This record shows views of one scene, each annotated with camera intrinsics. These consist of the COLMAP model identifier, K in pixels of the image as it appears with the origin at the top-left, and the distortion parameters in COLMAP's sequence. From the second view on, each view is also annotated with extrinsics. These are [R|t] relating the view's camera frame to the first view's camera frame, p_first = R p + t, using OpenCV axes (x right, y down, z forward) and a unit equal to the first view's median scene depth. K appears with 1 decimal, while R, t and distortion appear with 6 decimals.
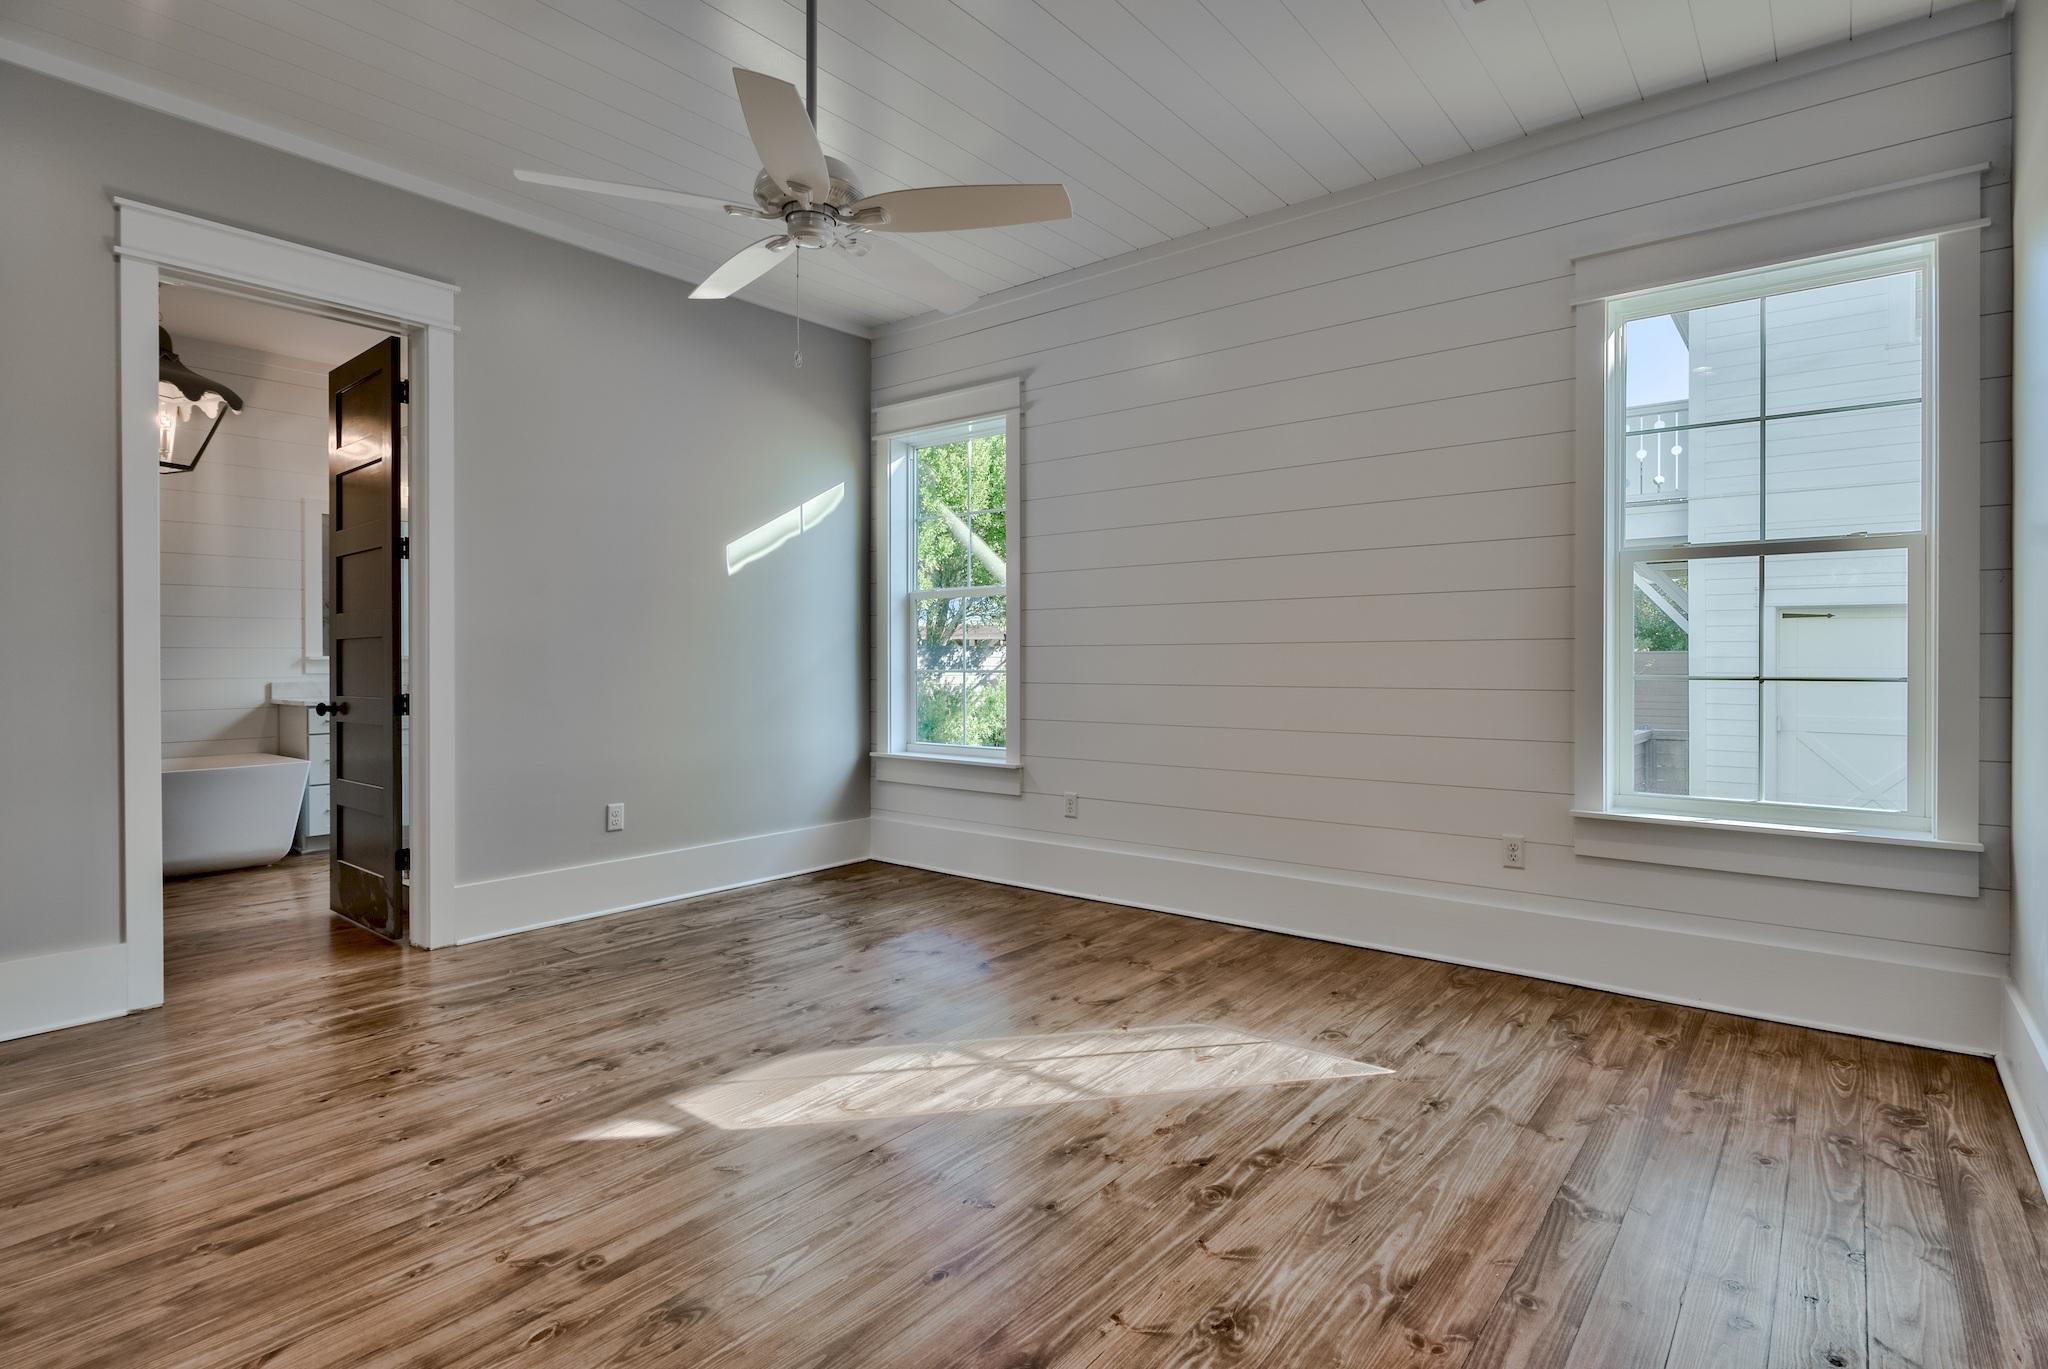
lens RADIAL K [[1026.7, 0, 1028.4], [0, 1026.7, 662.9], [0, 0, 1]] dist [-0.001022, -0.000318]
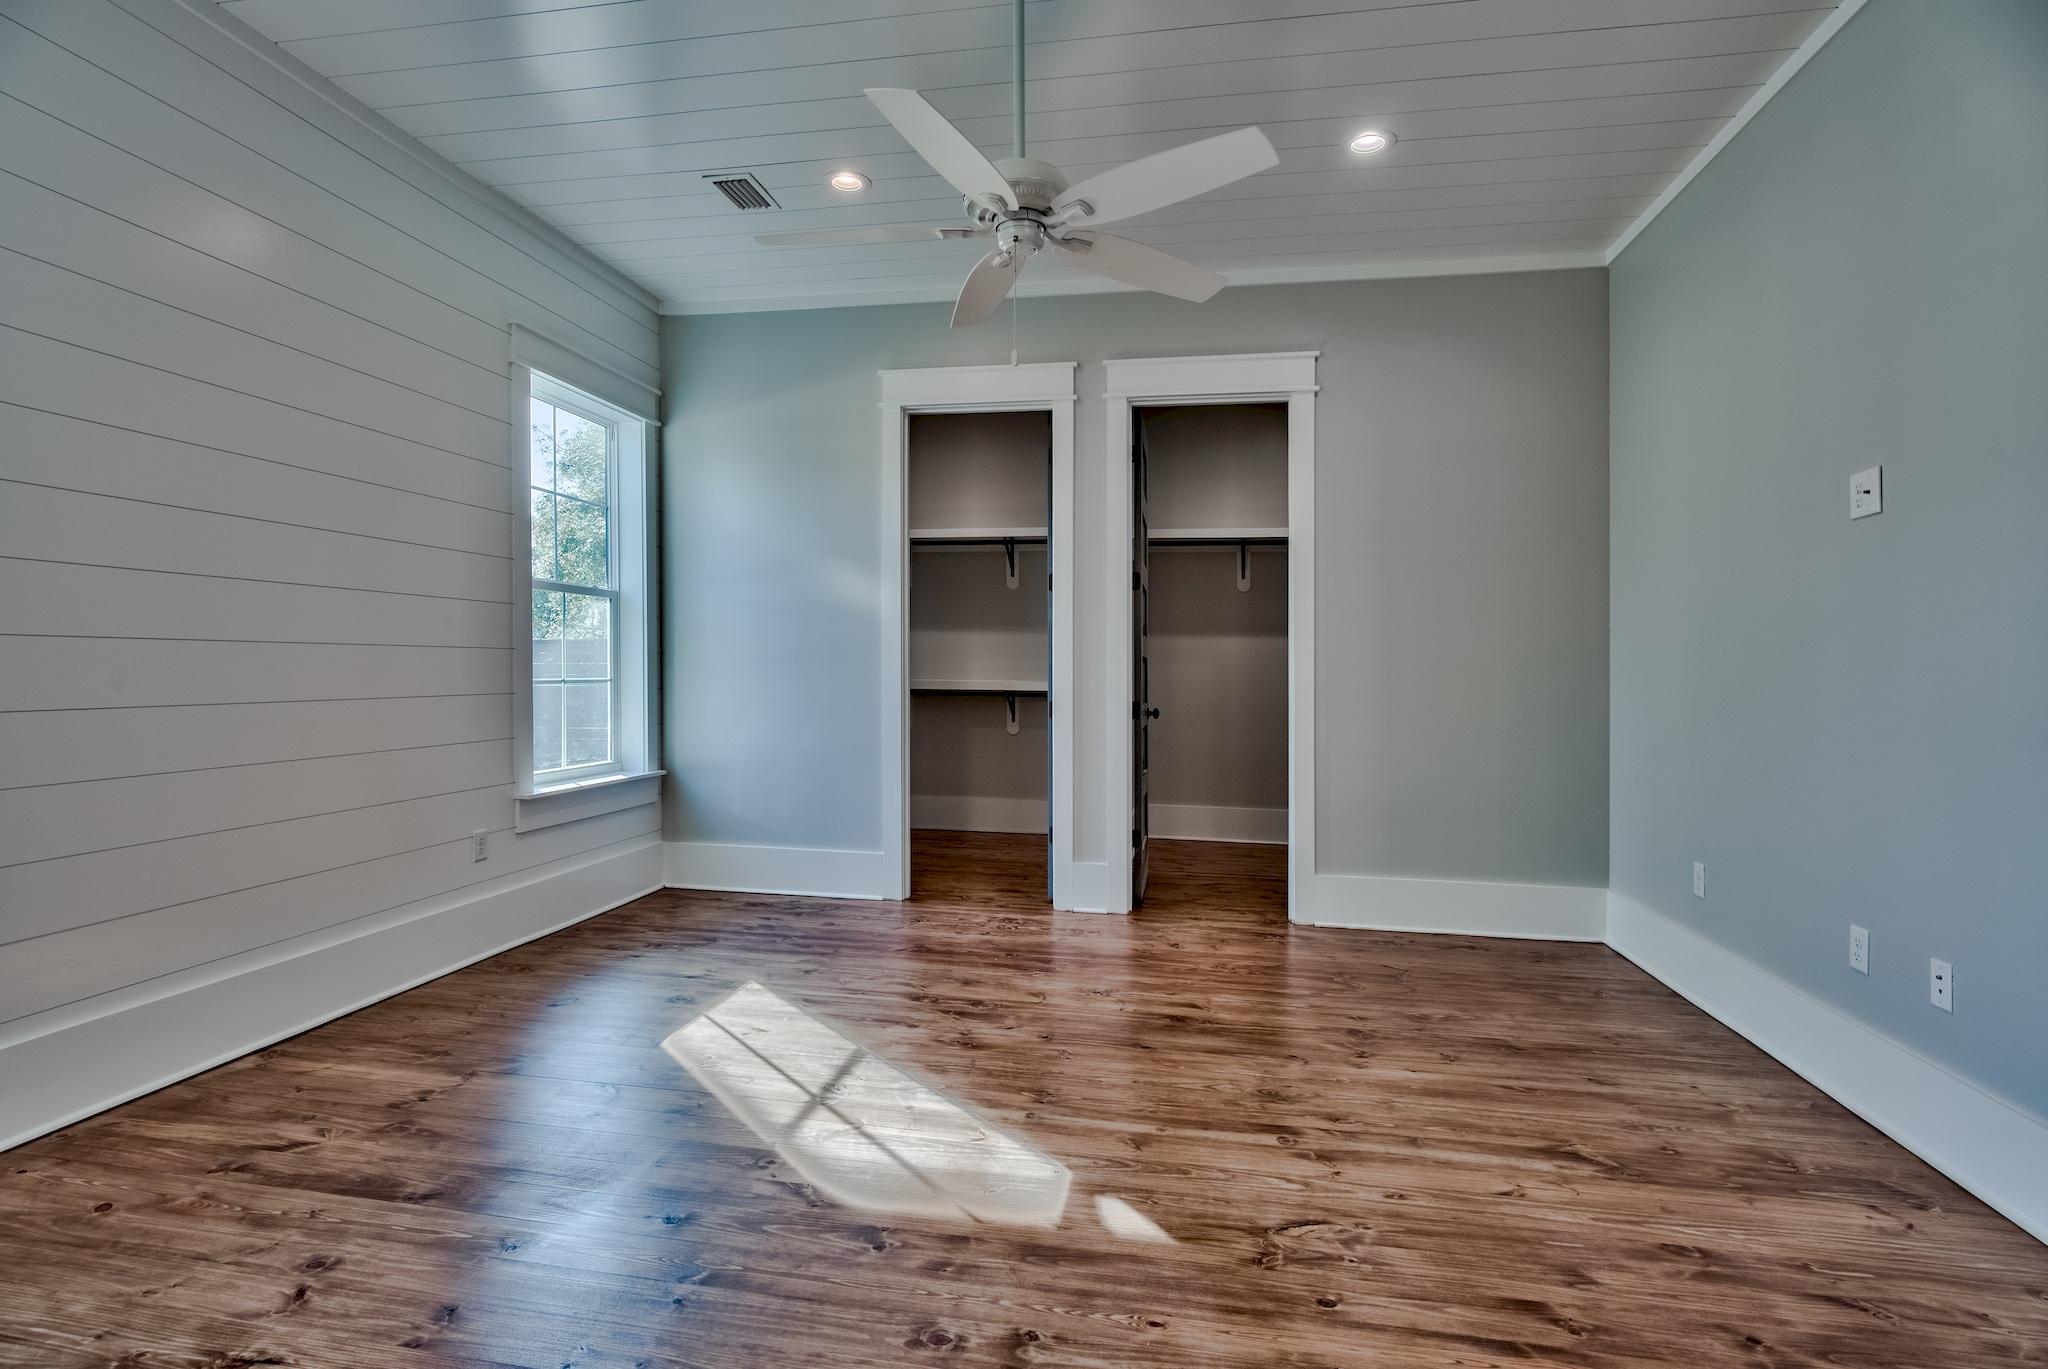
lens RADIAL K [[1015.9, 0, 1037.6], [0, 1015.9, 679.4], [0, 0, 1]] dist [-0.000433, -0.000534]
pose [[-0.492375, -0.013944, 0.870272, -1.059293], [-0.008430, 0.999901, 0.011252, -0.010151], [-0.870343, -0.001796, -0.492444, 1.463262]]
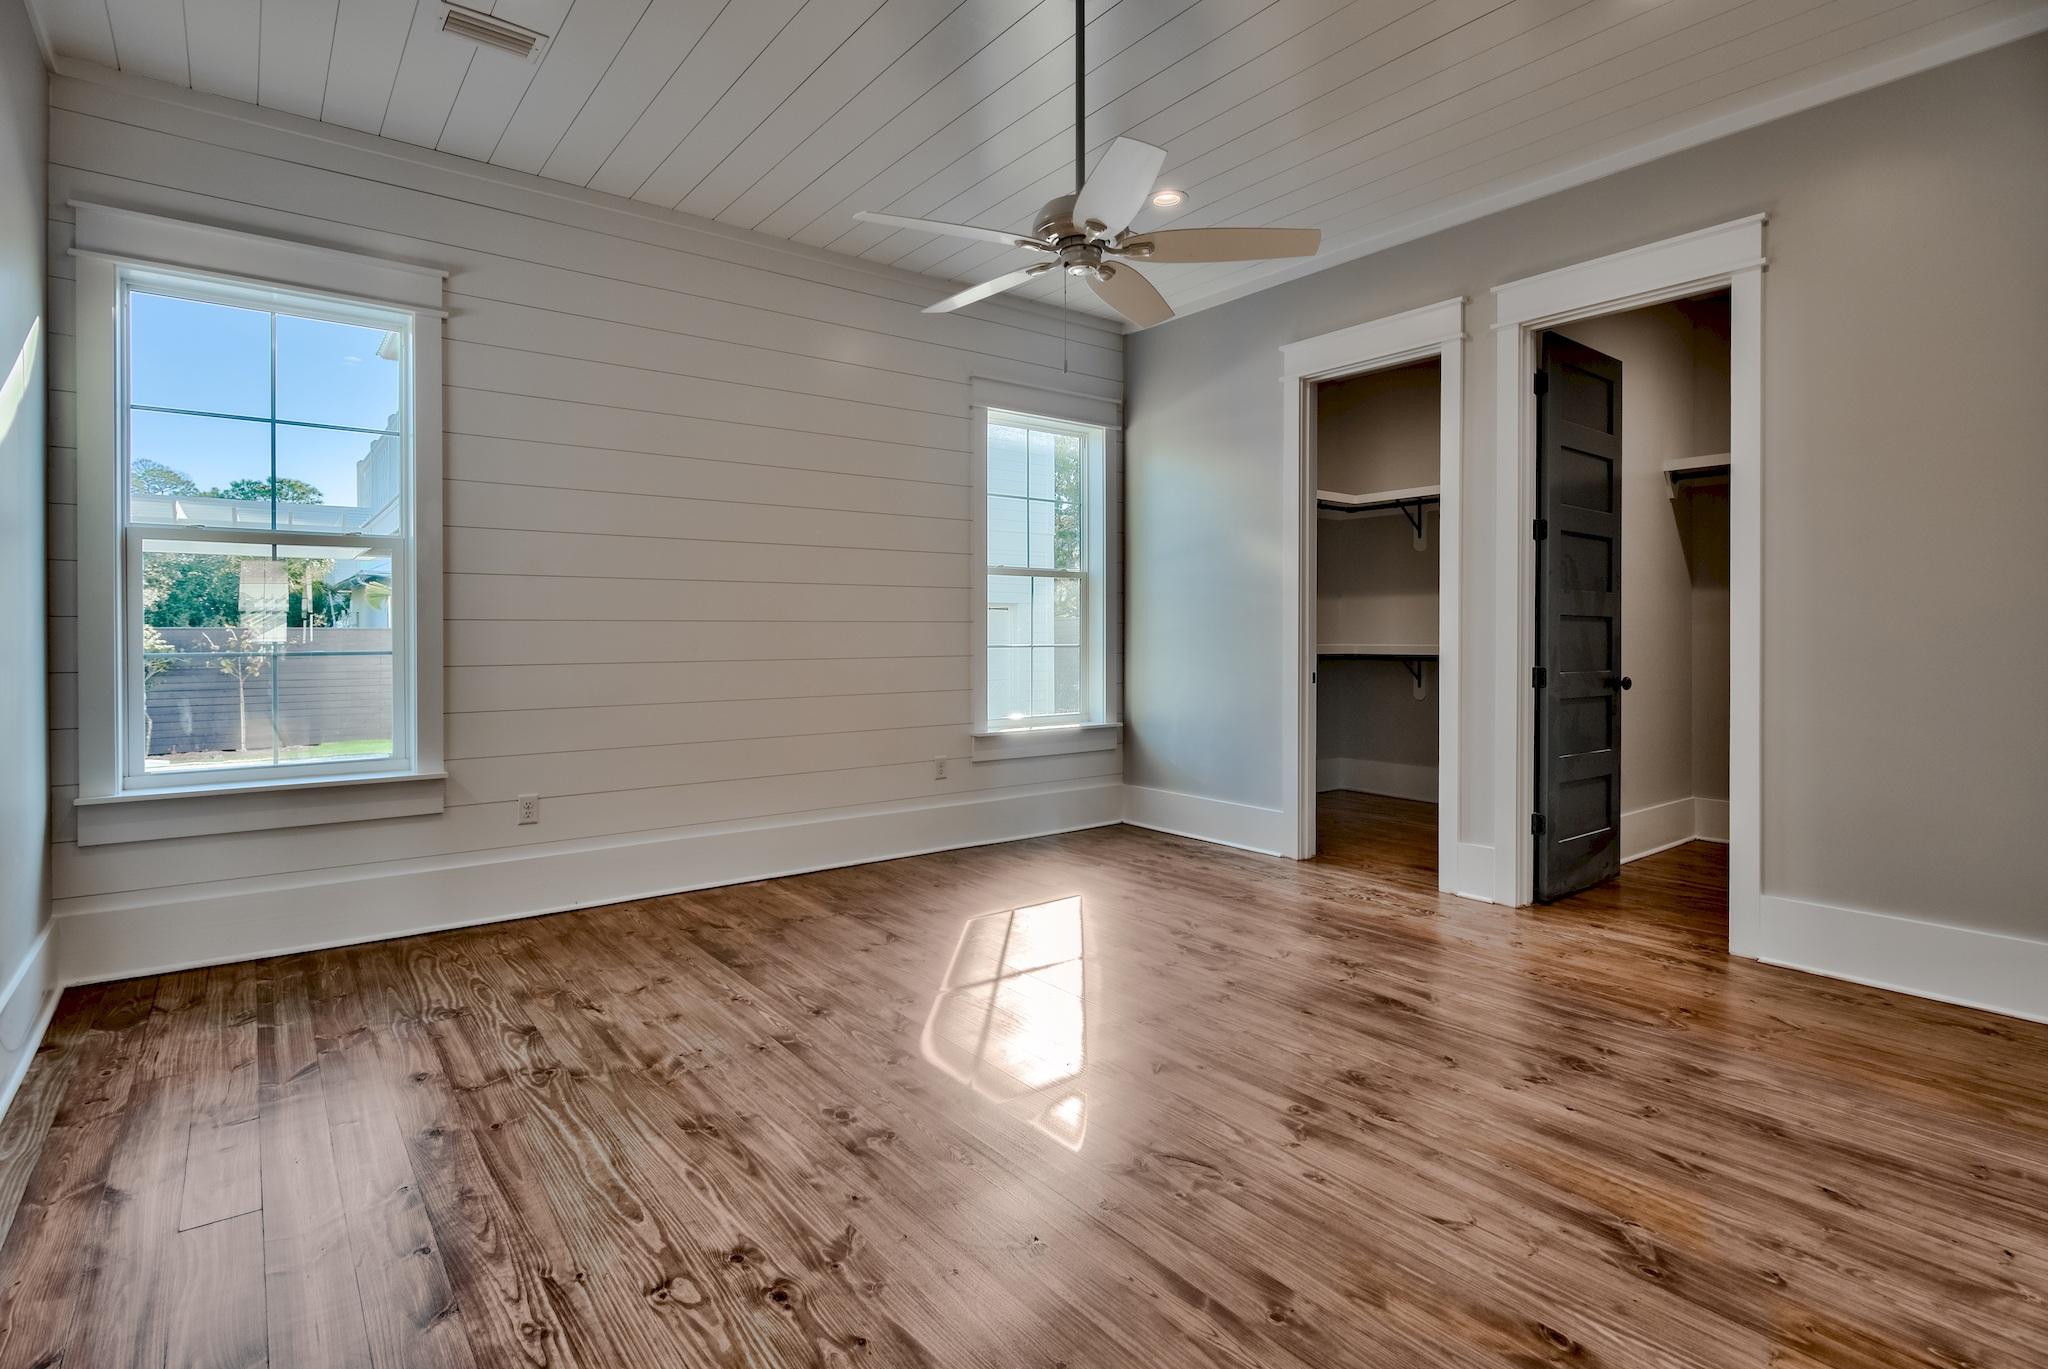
lens RADIAL K [[1033.8, 0, 1024.7], [0, 1033.8, 644.7], [0, 0, 1]] dist [0.000121, -0.000626]
pose [[0.224815, -0.008807, 0.974362, -1.336057], [0.004008, 0.999959, 0.008114, -0.003458], [-0.974393, 0.002081, 0.224841, 0.796334]]
